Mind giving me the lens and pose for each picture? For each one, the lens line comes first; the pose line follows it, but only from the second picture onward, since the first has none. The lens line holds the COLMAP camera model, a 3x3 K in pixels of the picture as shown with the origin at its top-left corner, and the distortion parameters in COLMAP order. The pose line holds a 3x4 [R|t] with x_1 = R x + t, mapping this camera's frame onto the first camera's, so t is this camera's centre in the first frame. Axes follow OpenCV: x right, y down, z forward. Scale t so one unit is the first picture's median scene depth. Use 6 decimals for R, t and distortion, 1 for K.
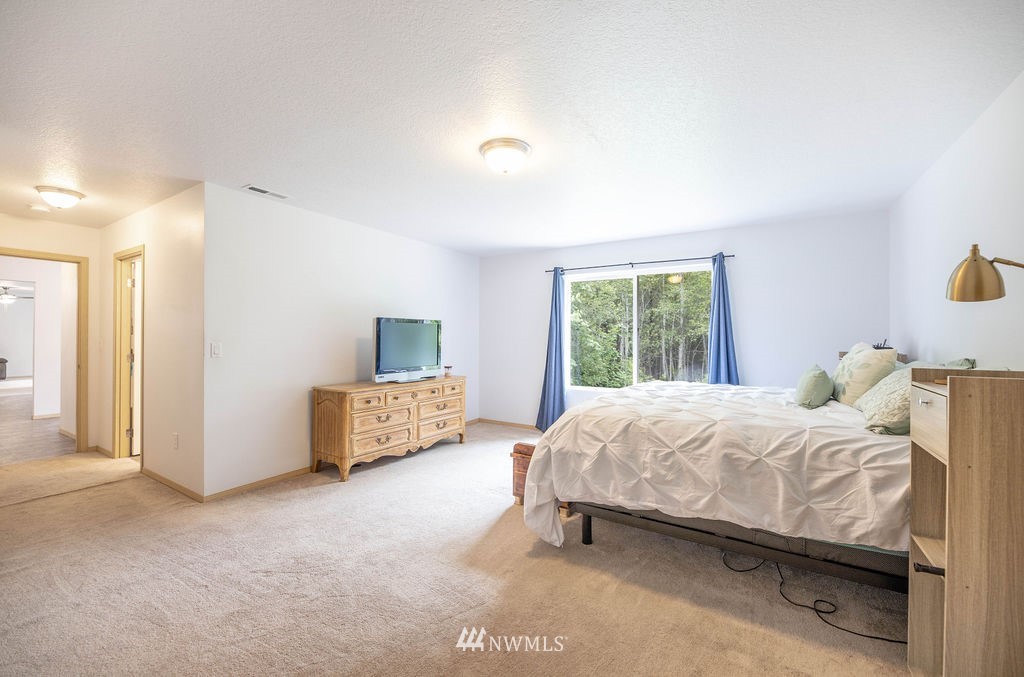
lens RADIAL K [[414.1, 0, 506.2], [0, 414.1, 334.7], [0, 0, 1]] dist [-0.000565, -0.000629]
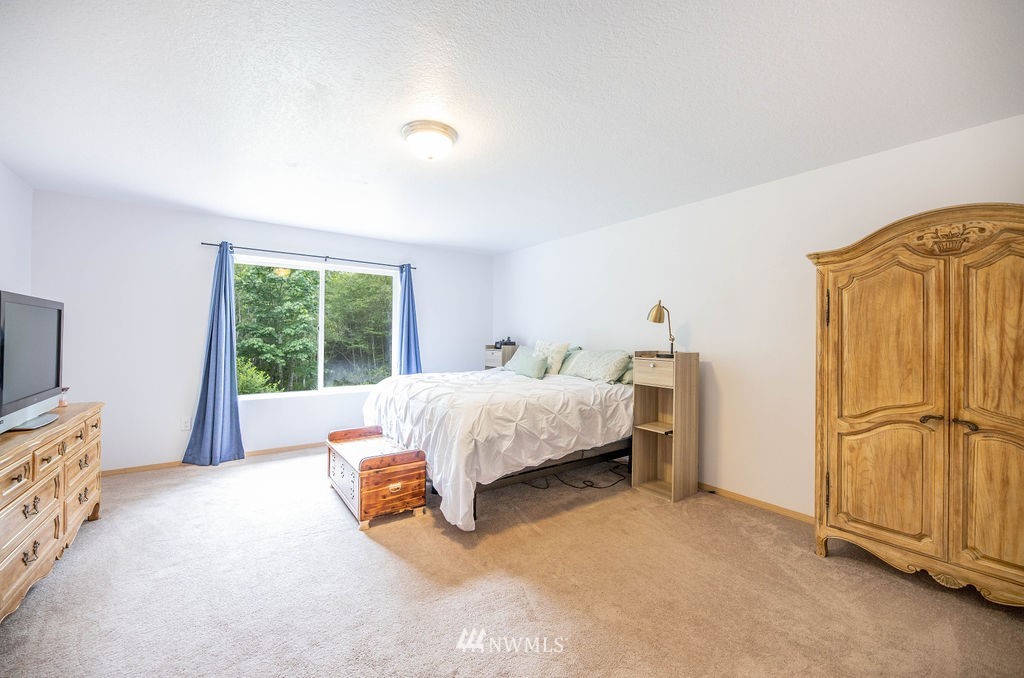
lens RADIAL K [[414.1, 0, 505.5], [0, 414.1, 341.7], [0, 0, 1]] dist [-0.000565, -0.000629]
pose [[0.367330, -0.009992, 0.930037, -0.982711], [-0.011492, 0.999817, 0.015281, 0.004170], [-0.930020, -0.016302, 0.367148, 0.621512]]
